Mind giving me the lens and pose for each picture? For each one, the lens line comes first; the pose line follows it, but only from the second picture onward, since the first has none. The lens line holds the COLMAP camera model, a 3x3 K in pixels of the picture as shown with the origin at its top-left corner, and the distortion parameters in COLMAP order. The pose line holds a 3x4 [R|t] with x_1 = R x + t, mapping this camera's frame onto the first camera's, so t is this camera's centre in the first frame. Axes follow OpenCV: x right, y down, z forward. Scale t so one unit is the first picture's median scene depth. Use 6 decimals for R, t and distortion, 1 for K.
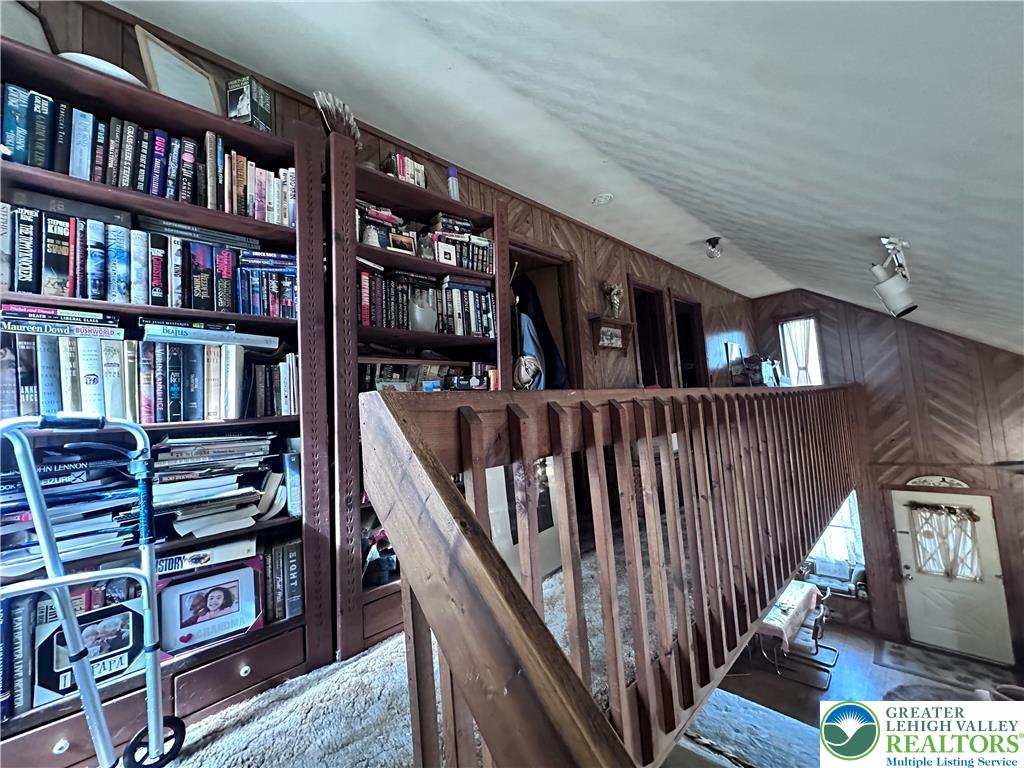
lens RADIAL K [[408.8, 0, 512.0], [0, 408.8, 384.0], [0, 0, 1]] dist [-0.003303, 0.000015]
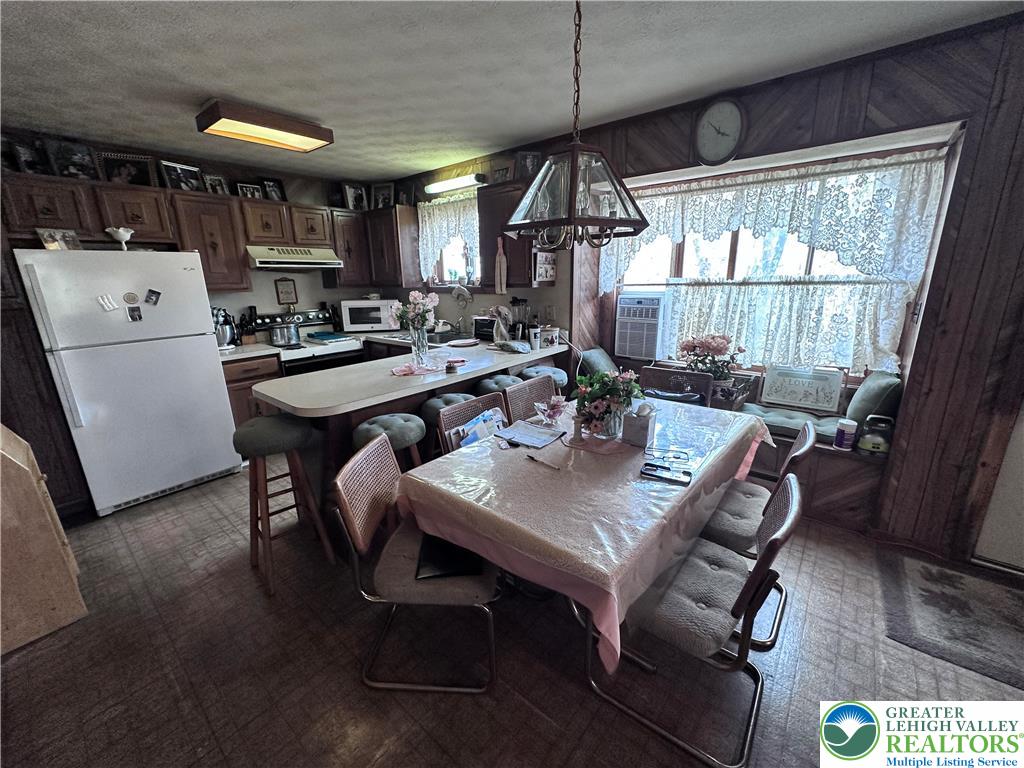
lens RADIAL K [[408.8, 0, 512.0], [0, 408.8, 384.0], [0, 0, 1]] dist [-0.003303, 0.000015]
pose [[0.992849, 0.027173, 0.116240, 0.511172], [-0.062547, 0.947800, 0.312669, 0.386490], [-0.101676, -0.317704, 0.942723, 0.734188]]
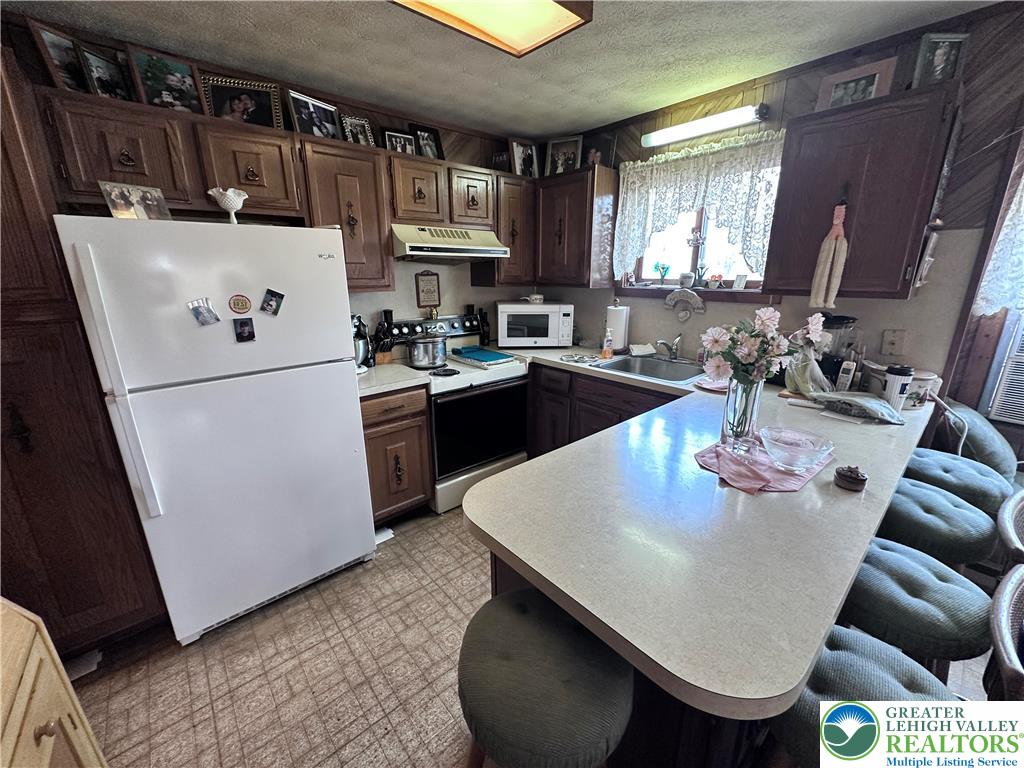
lens RADIAL K [[408.8, 0, 512.0], [0, 408.8, 384.0], [0, 0, 1]] dist [-0.003303, 0.000015]
pose [[0.995786, 0.084675, -0.035231, 0.335036], [-0.067911, 0.938961, 0.337255, 0.410584], [0.061637, -0.333441, 0.940754, 0.972910]]
